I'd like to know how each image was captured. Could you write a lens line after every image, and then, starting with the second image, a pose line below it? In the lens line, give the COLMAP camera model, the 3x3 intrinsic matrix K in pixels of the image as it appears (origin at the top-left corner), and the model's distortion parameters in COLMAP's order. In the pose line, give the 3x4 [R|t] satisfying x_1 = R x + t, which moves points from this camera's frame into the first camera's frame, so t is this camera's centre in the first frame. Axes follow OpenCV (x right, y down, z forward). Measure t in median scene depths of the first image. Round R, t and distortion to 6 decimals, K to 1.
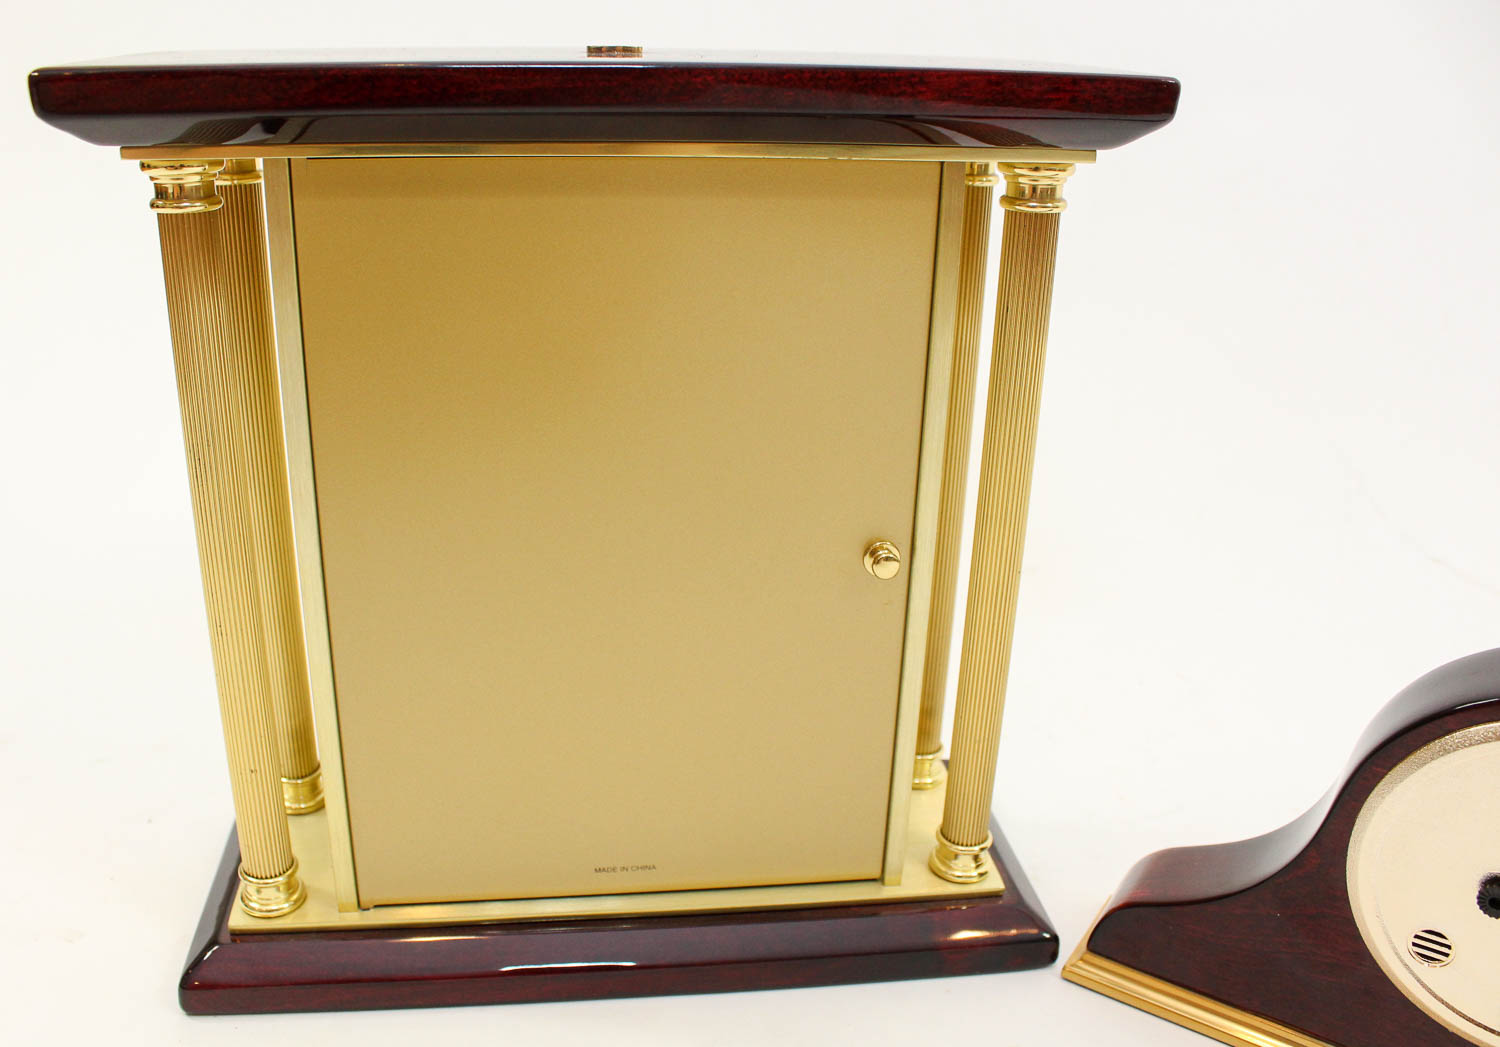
lens RADIAL K [[1450.8, 0, 698.0], [0, 1450.8, 588.1], [0, 0, 1]] dist [-0.070053, -0.002092]
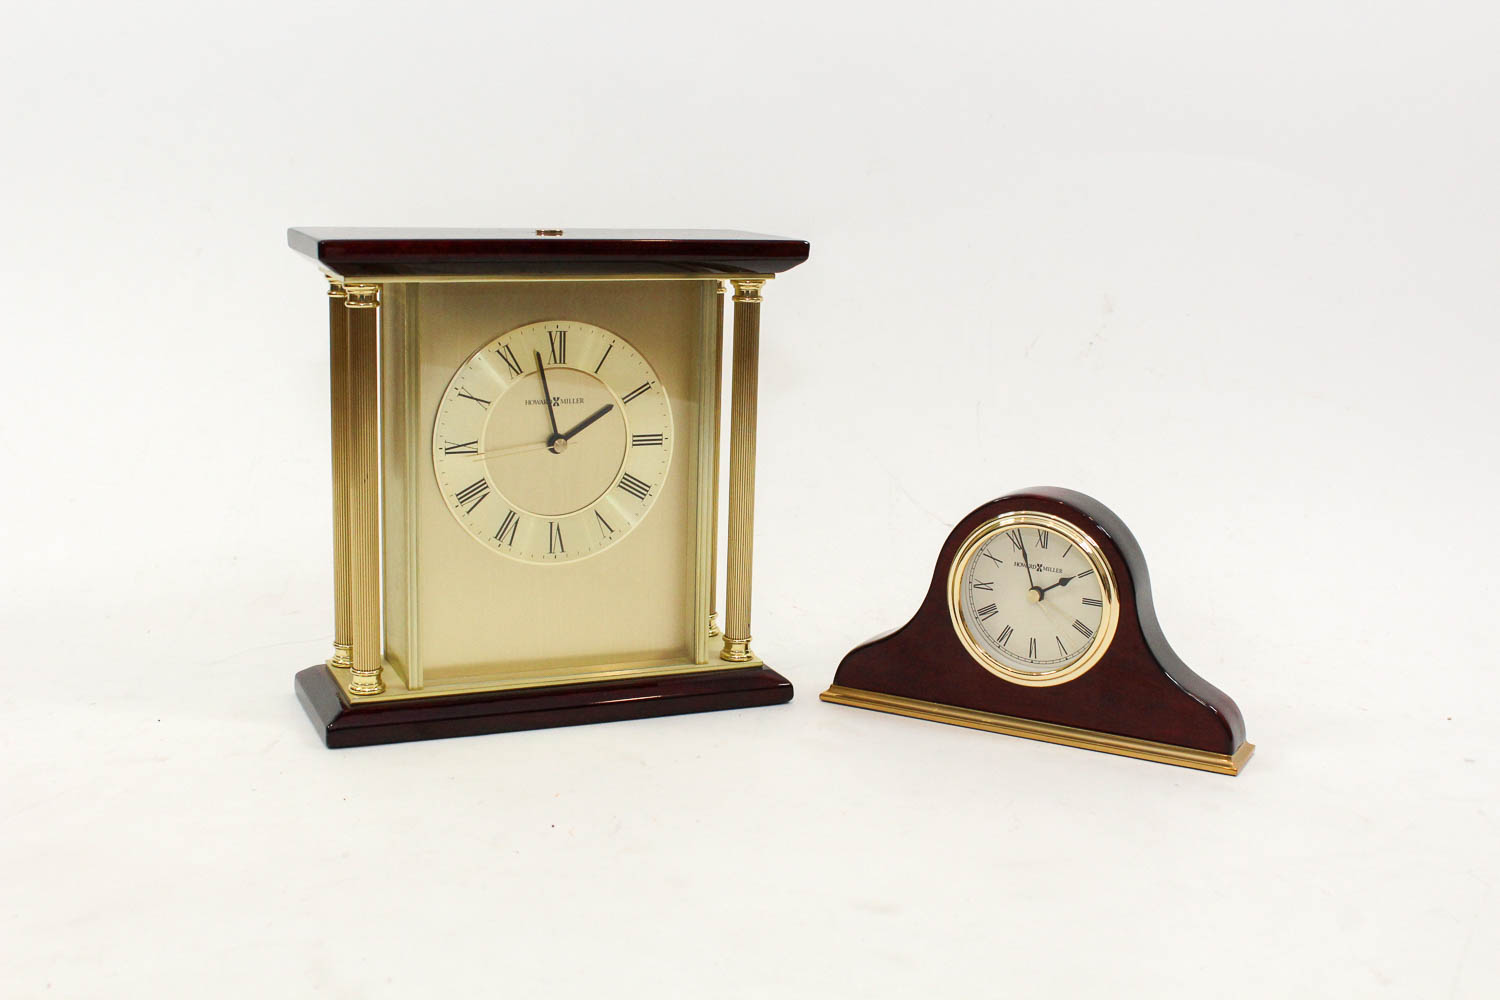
lens RADIAL K [[1963.4, 0, 750.0], [0, 1963.4, 500.0], [0, 0, 1]] dist [-0.006035, -0.002342]
pose [[0.962372, -0.046840, 0.267666, -0.494696], [0.101002, 0.976119, -0.192328, 0.518519], [-0.252266, 0.212126, 0.944121, -1.496253]]
